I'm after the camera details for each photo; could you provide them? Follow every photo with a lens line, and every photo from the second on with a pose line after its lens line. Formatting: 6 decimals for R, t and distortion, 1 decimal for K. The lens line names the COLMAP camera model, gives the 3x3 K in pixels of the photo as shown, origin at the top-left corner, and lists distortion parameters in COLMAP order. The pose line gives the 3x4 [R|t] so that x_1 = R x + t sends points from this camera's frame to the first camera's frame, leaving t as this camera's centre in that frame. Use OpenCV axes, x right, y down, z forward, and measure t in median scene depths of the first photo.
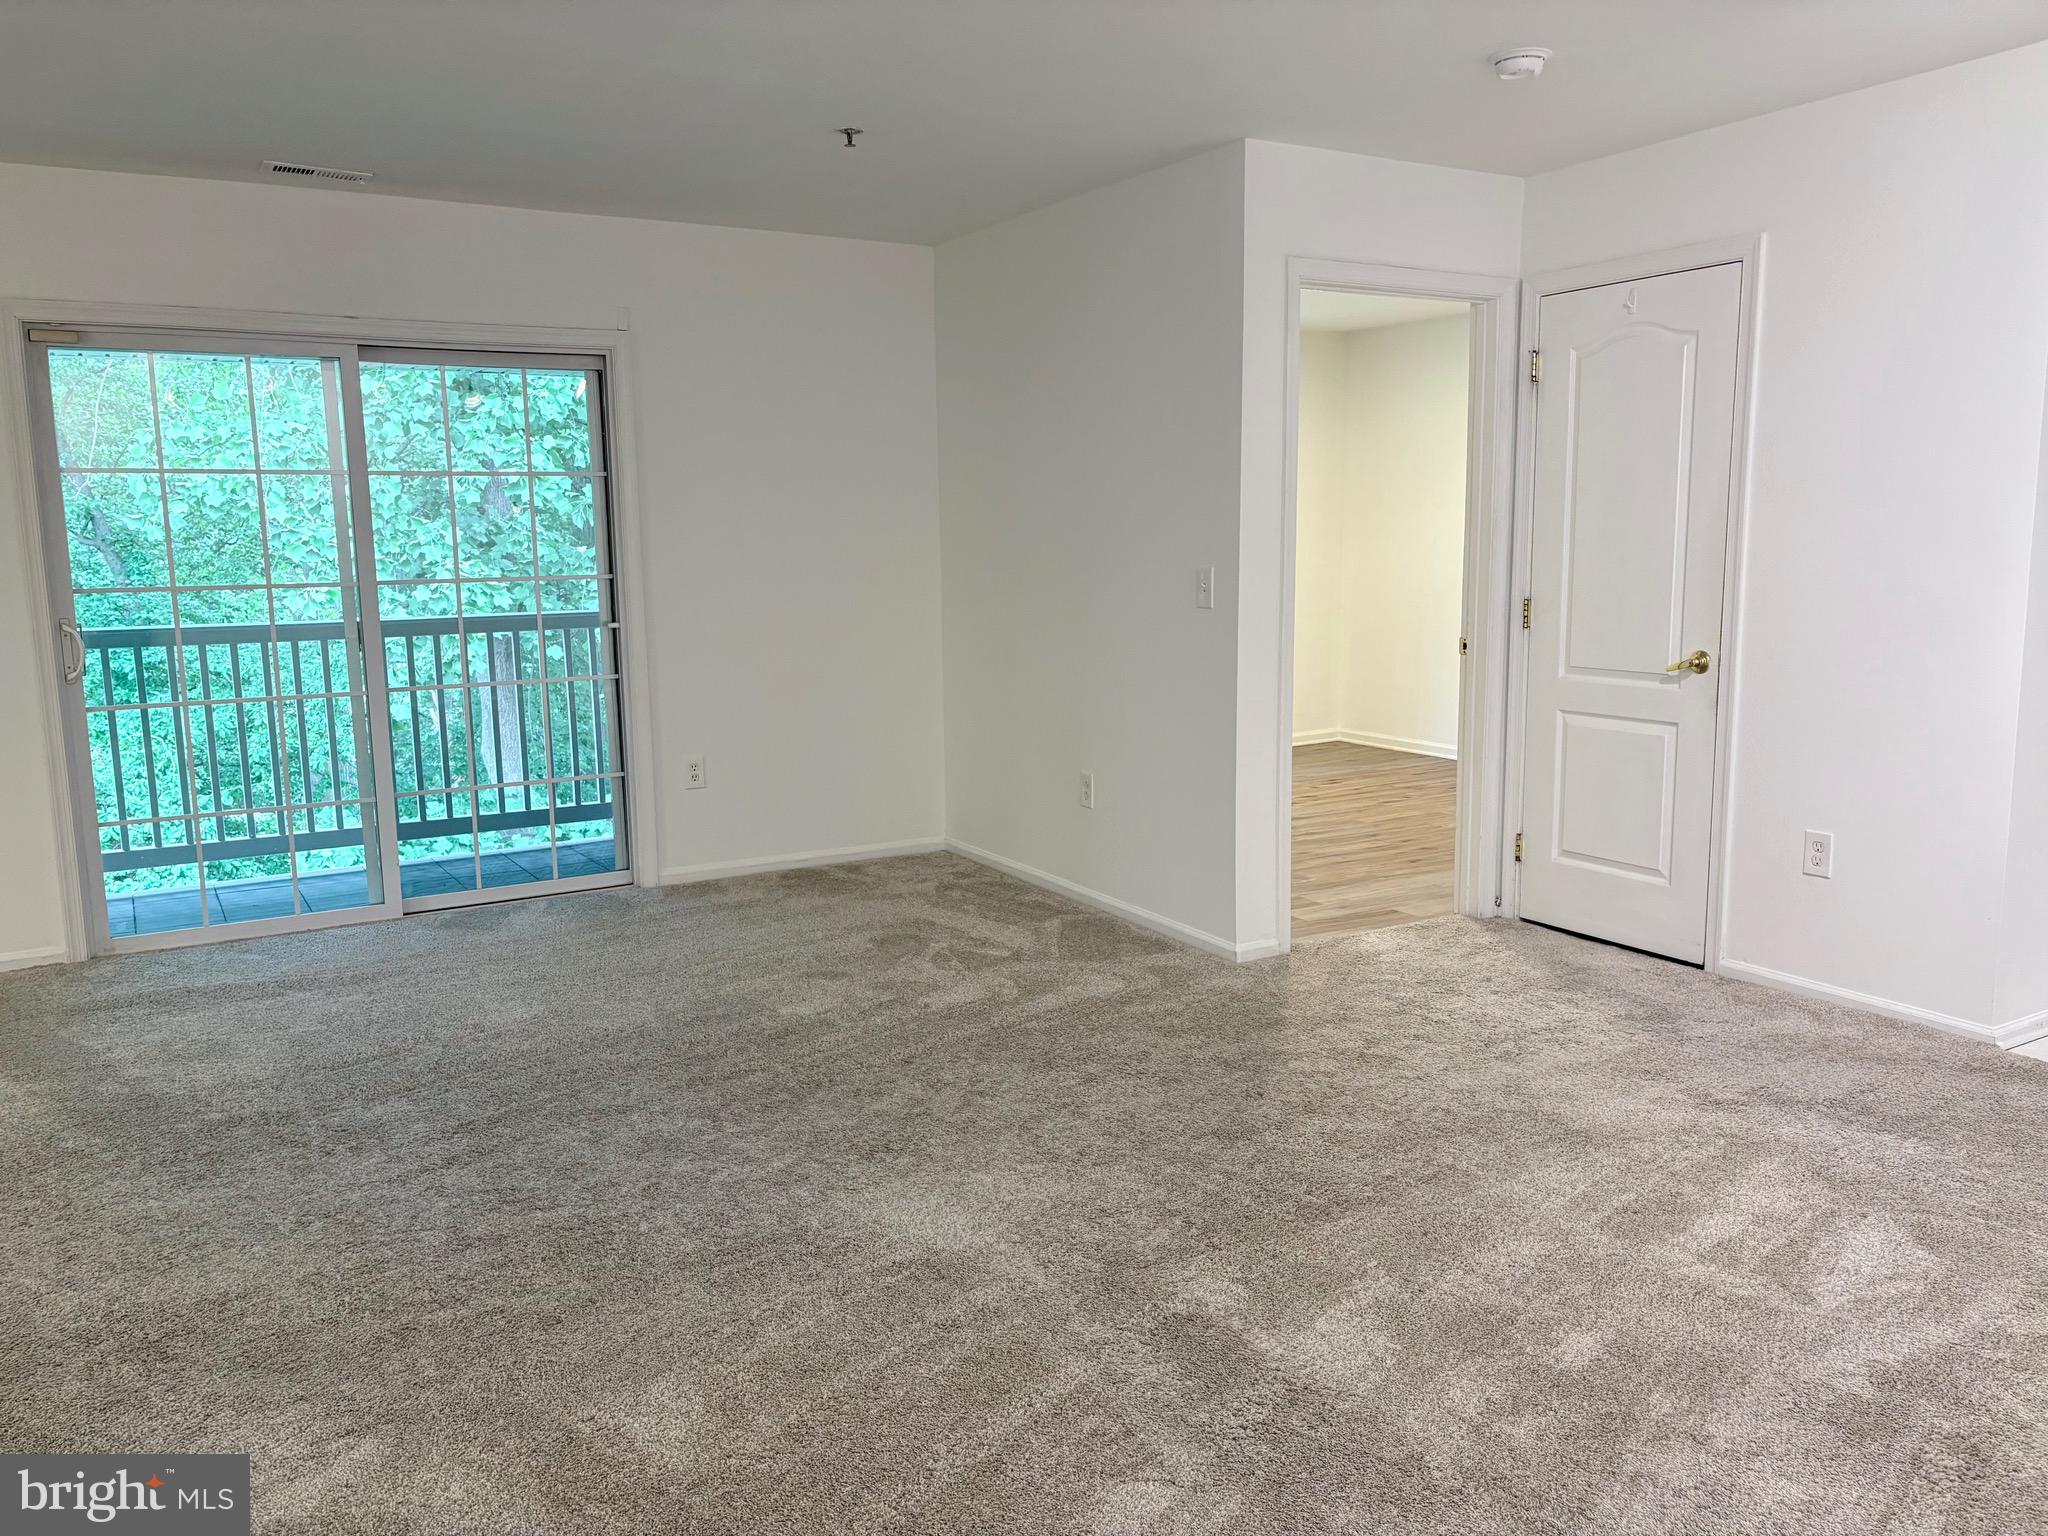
lens RADIAL K [[1586.9, 0, 1009.3], [0, 1586.9, 766.7], [0, 0, 1]] dist [0.053538, -0.063354]
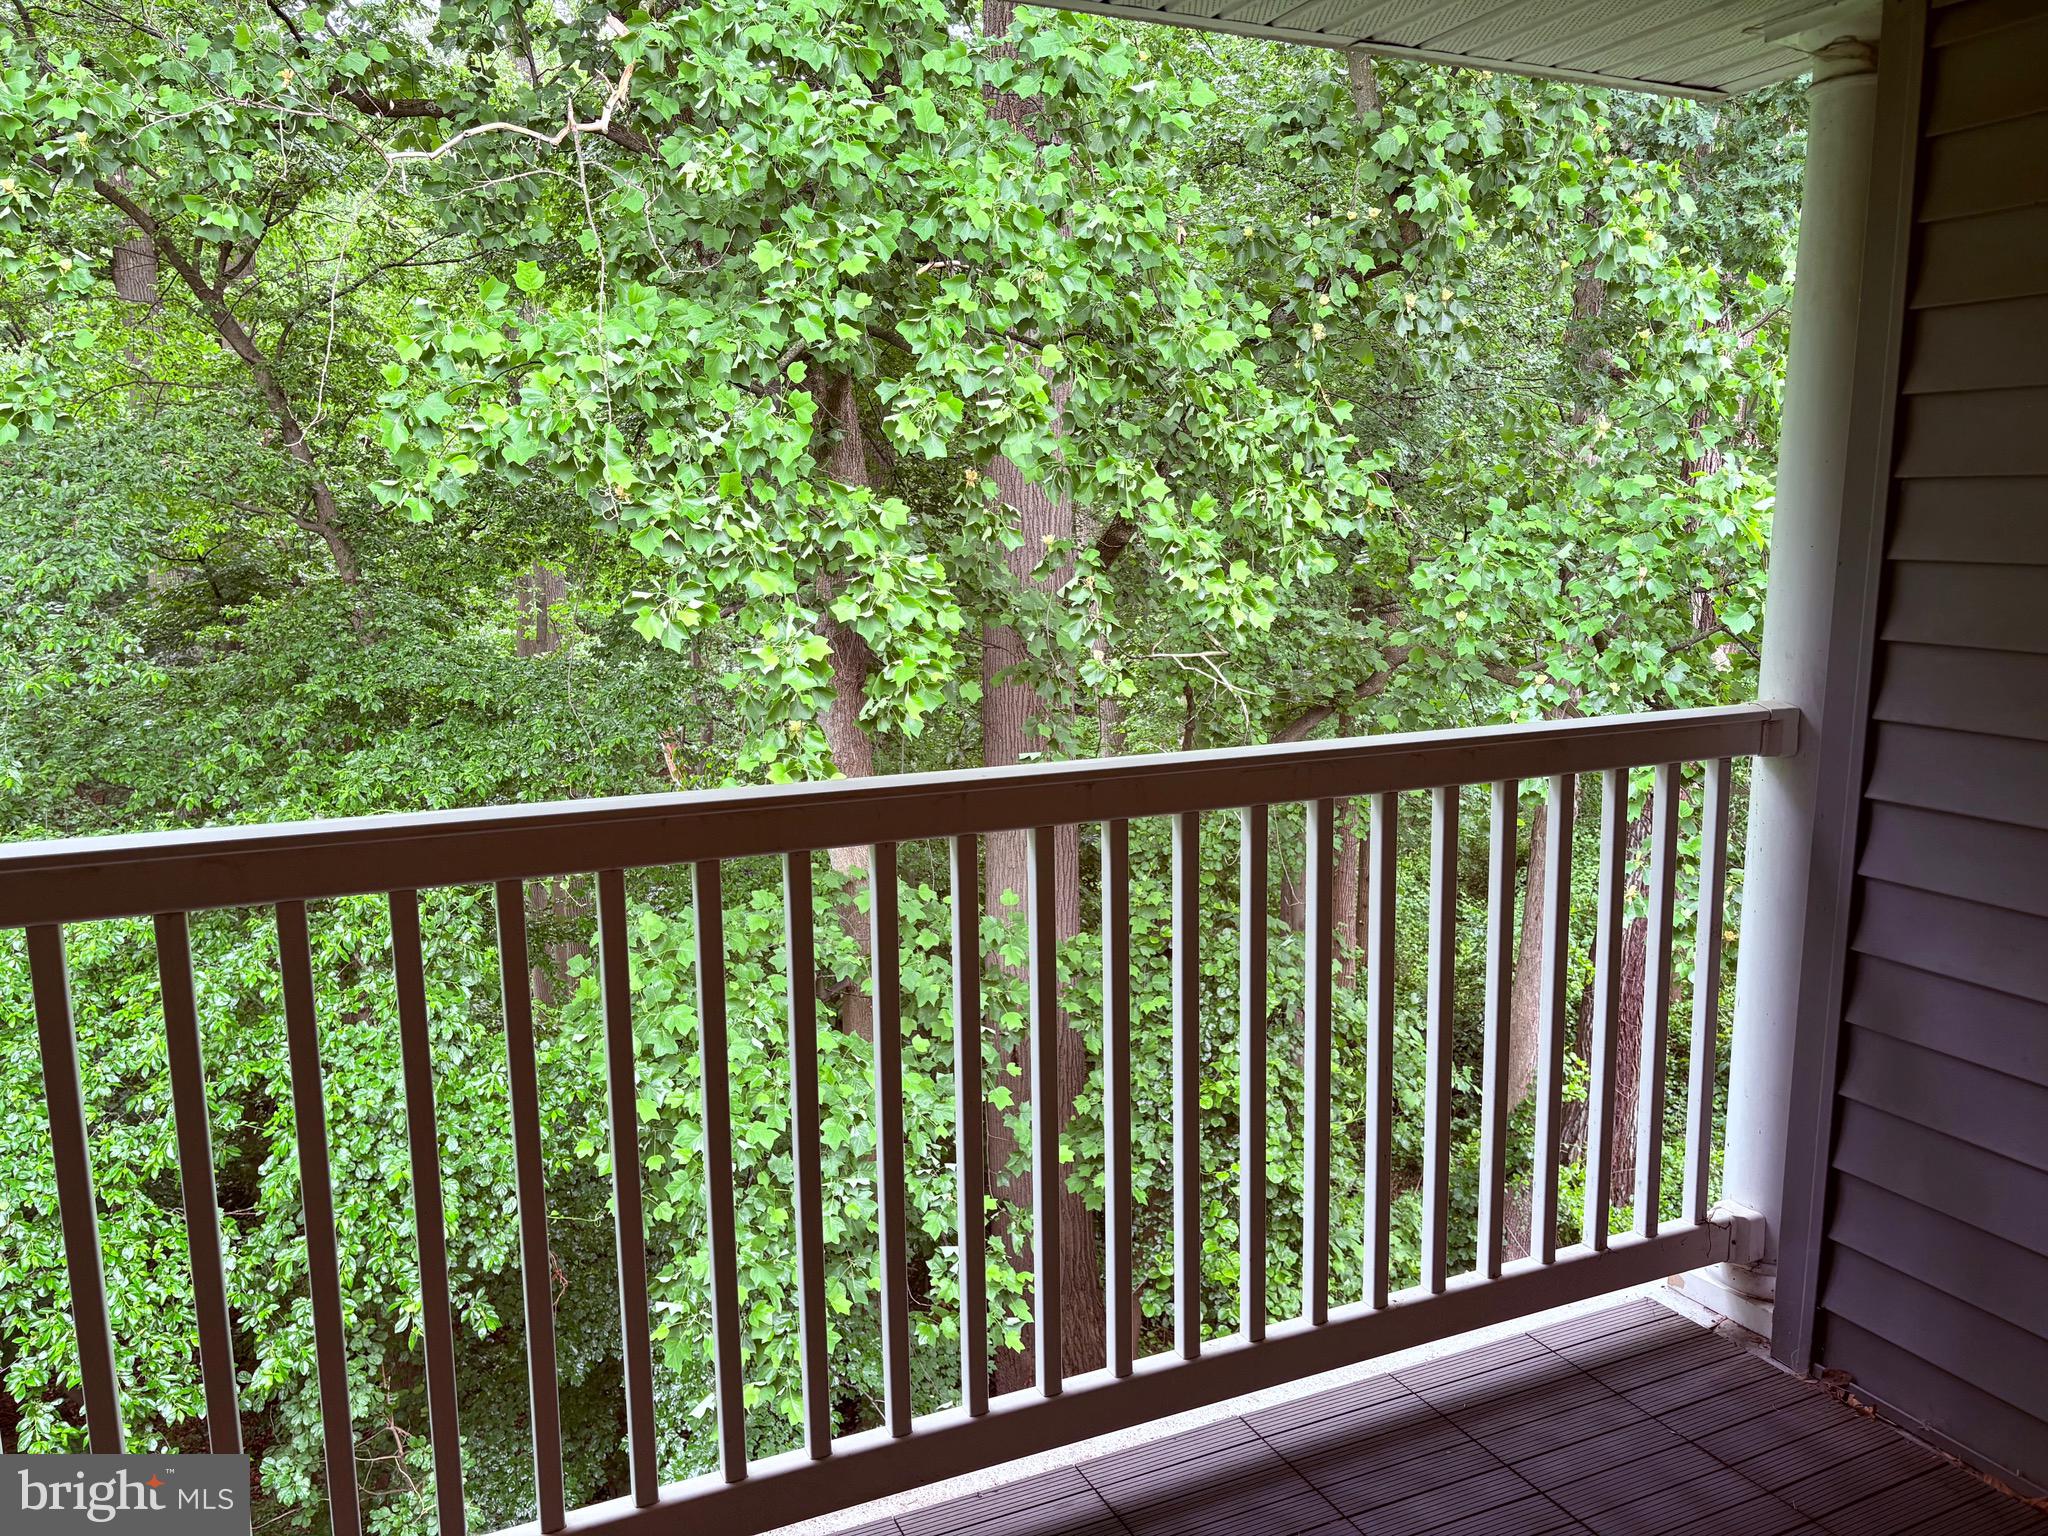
lens RADIAL K [[1586.9, 0, 1009.3], [0, 1586.9, 766.7], [0, 0, 1]] dist [0.053538, -0.063354]
pose [[0.994441, 0.017105, -0.103901, -0.243046], [-0.016256, 0.999827, 0.009016, -0.056230], [0.104037, -0.007277, 0.994547, 0.414643]]
